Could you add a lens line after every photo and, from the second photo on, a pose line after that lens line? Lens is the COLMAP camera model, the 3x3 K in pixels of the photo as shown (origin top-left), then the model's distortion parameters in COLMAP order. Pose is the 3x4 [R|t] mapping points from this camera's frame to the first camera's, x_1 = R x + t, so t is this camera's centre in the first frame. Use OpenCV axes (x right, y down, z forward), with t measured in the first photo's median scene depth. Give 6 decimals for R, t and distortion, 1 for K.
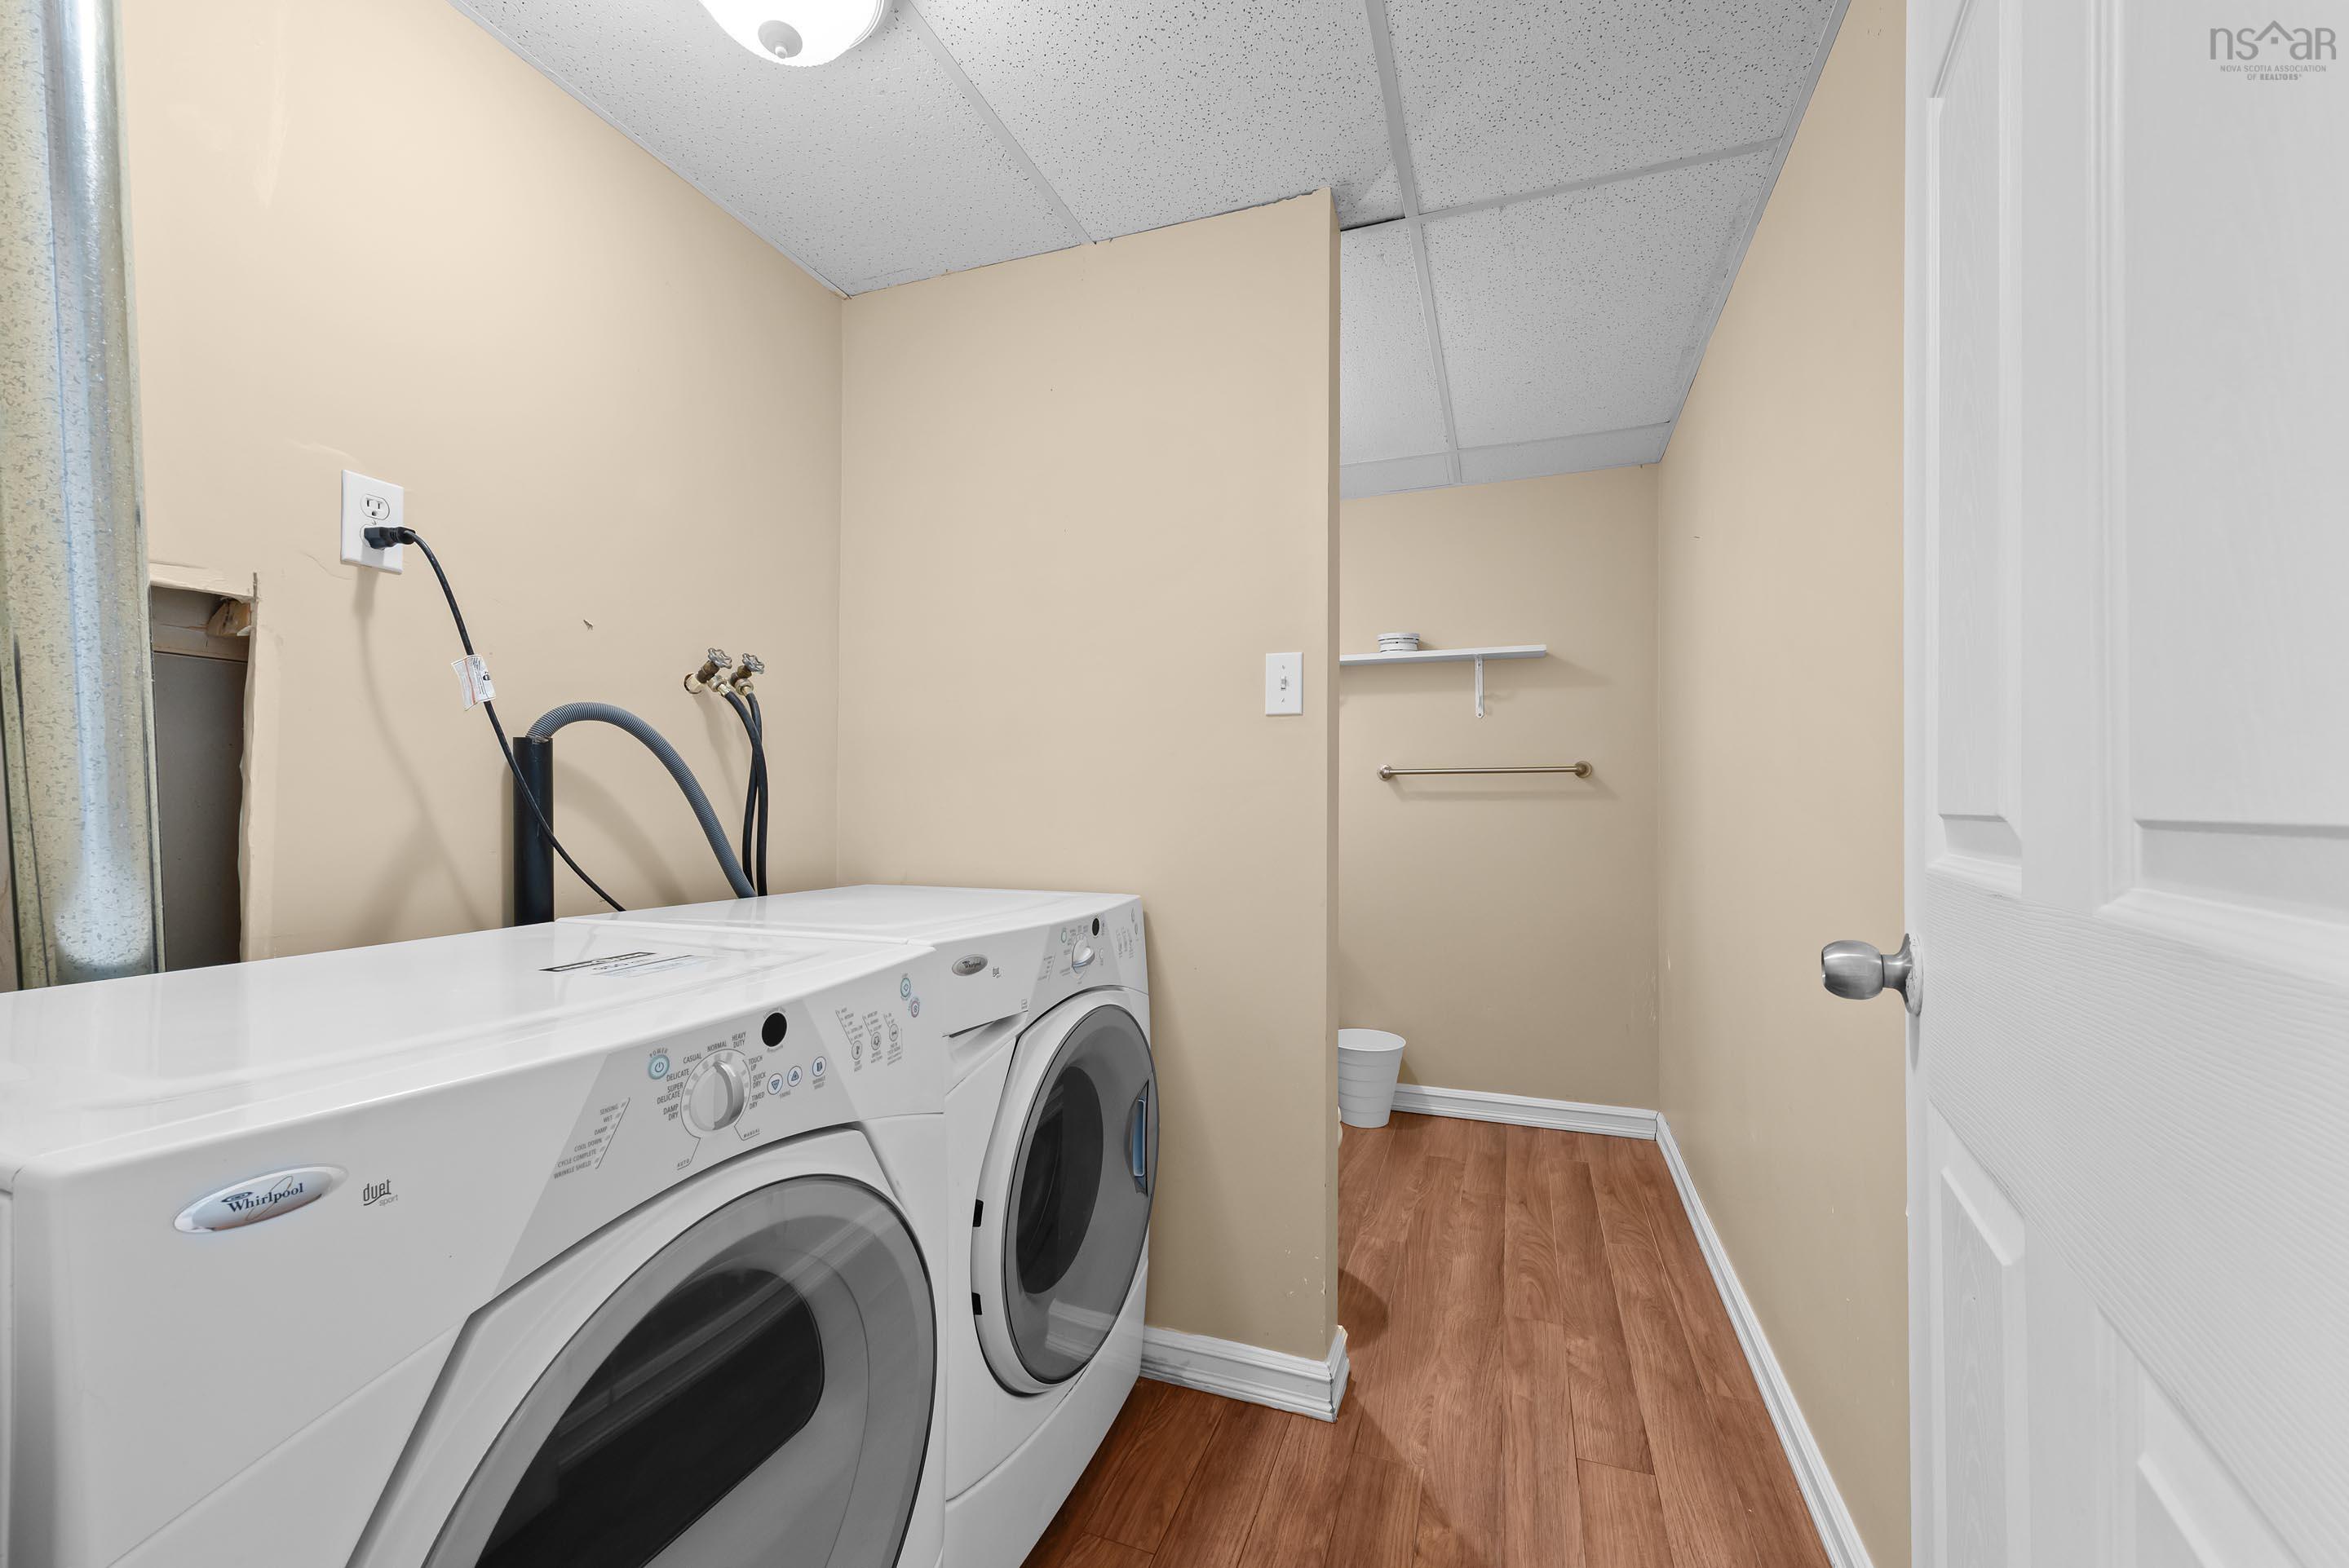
lens RADIAL K [[924.8, 0, 1175.2], [0, 924.8, 794.4], [0, 0, 1]] dist [-0.001139, -0.000197]
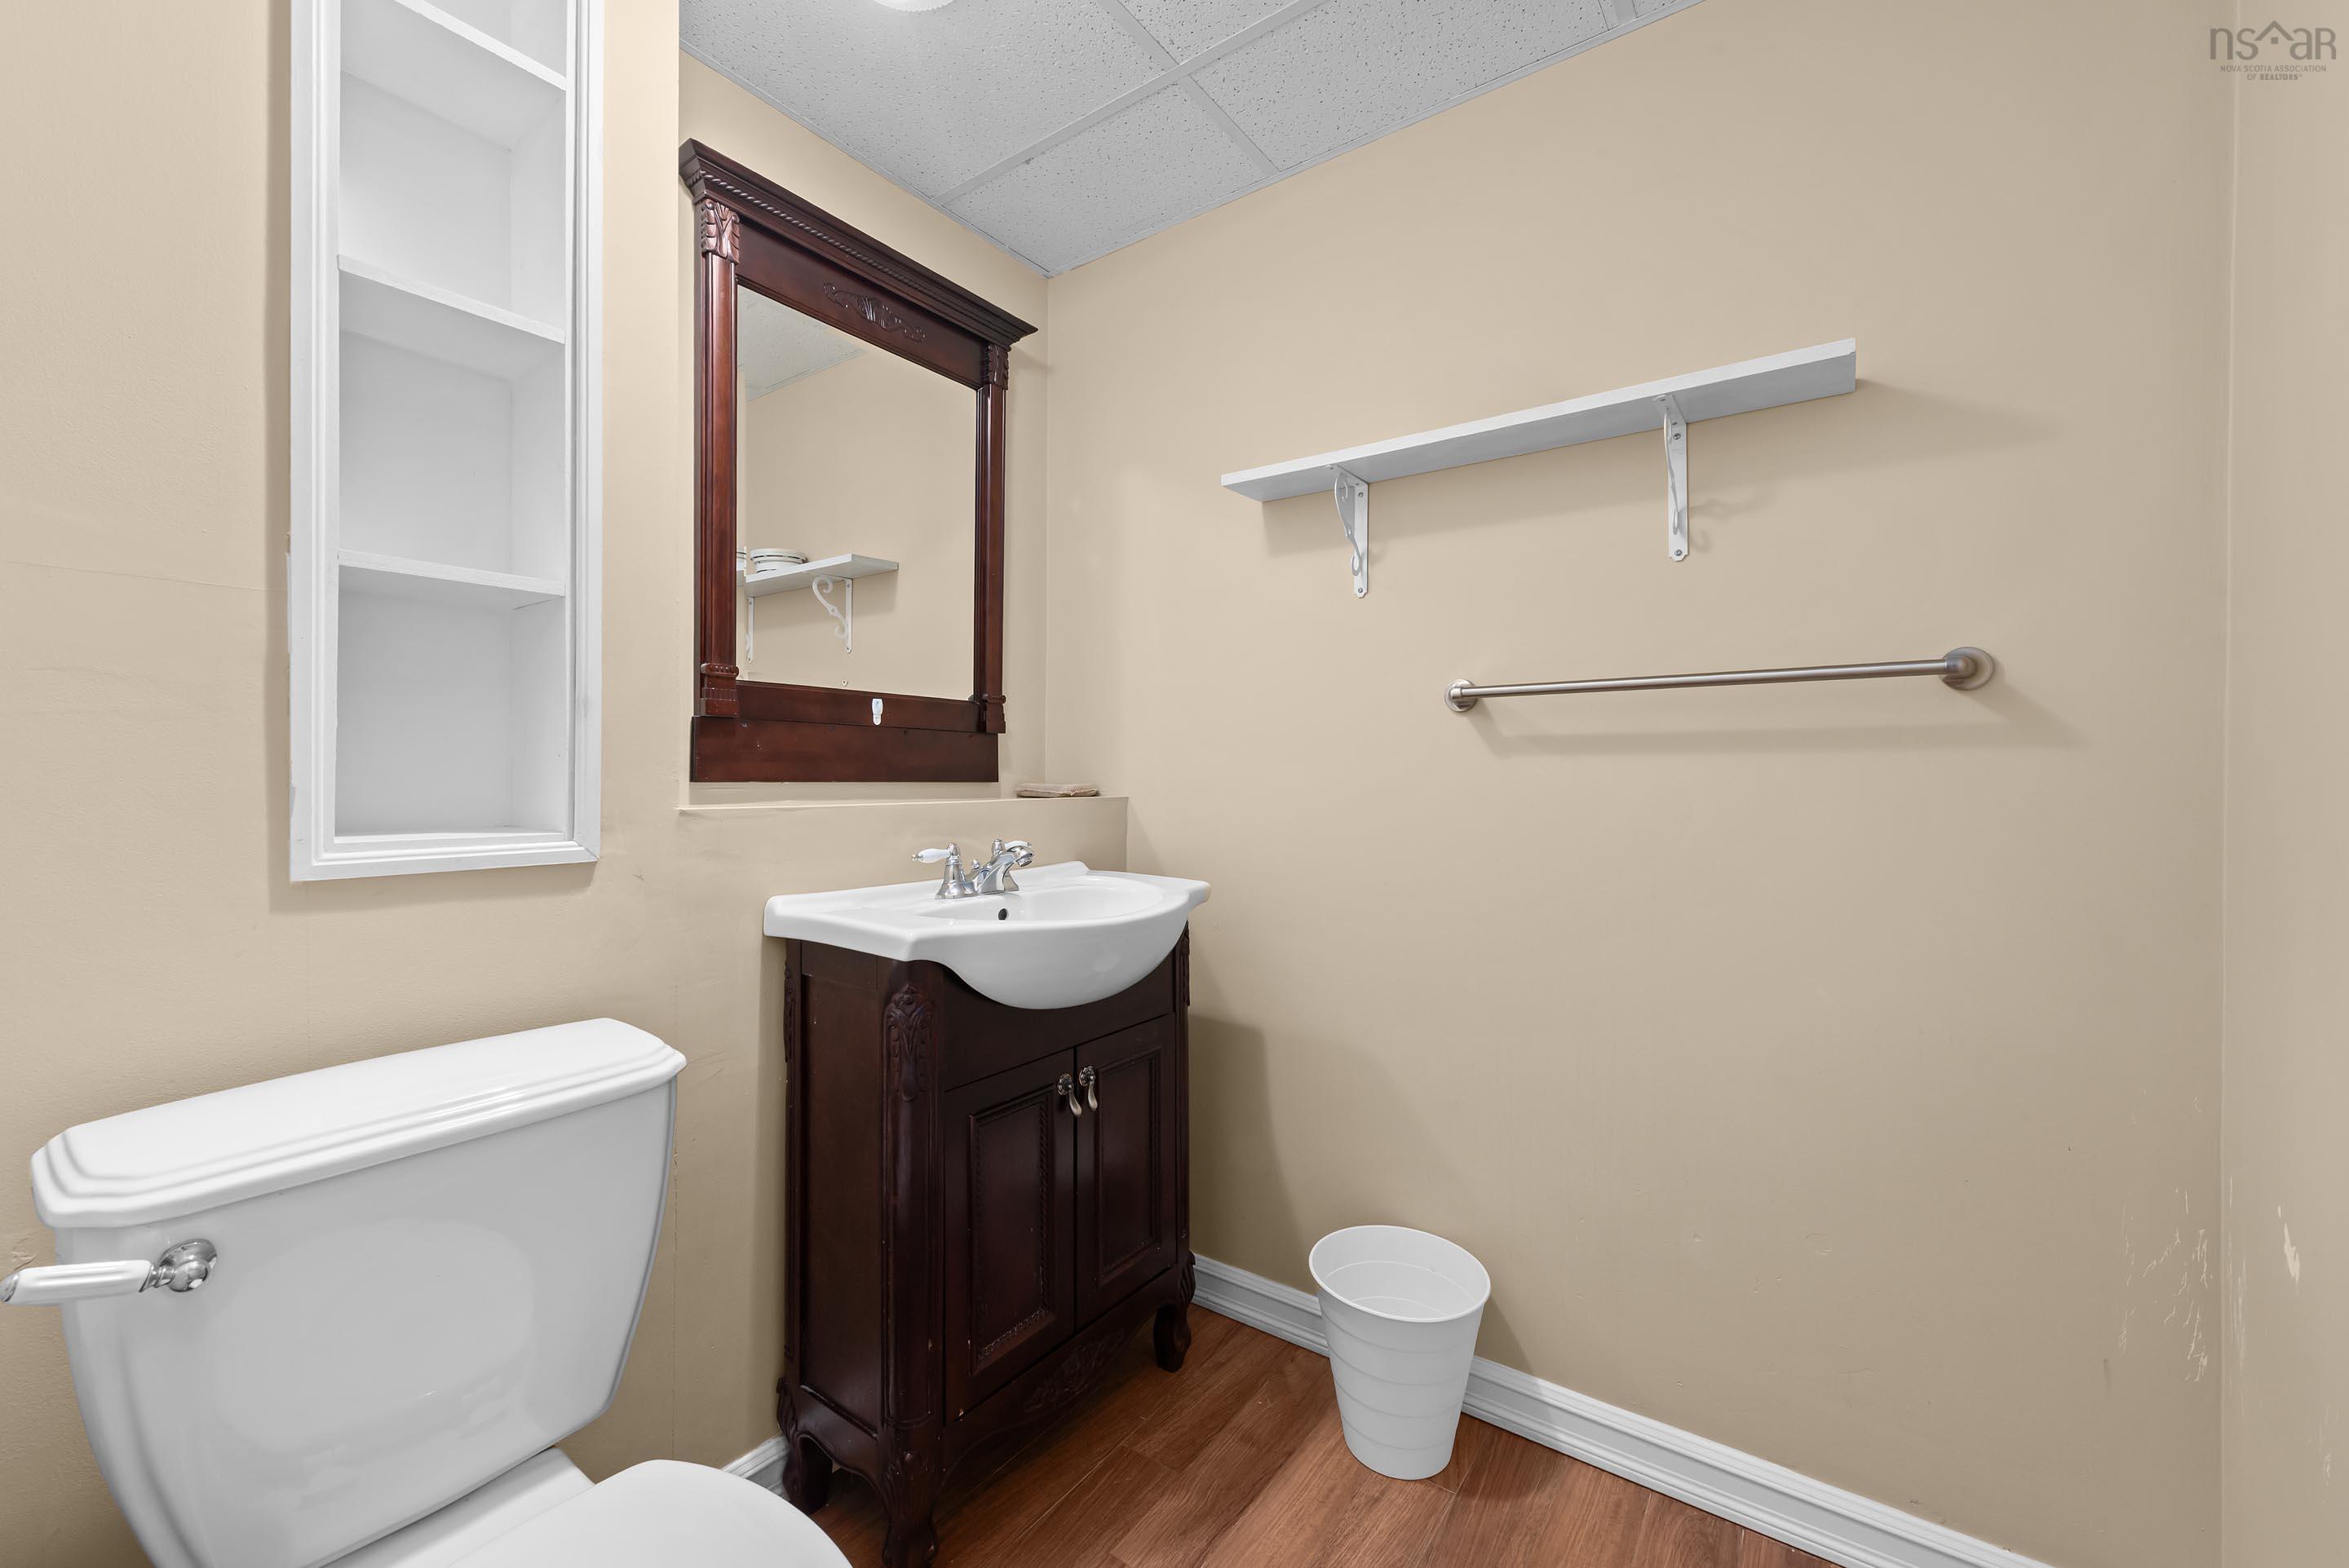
lens RADIAL K [[924.8, 0, 1171.9], [0, 924.8, 770.2], [0, 0, 1]] dist [-0.001139, -0.000197]
pose [[0.961764, -0.003347, -0.273858, 0.221940], [0.008779, 0.999788, 0.018612, 0.004543], [0.273737, -0.020304, 0.961590, 0.524390]]
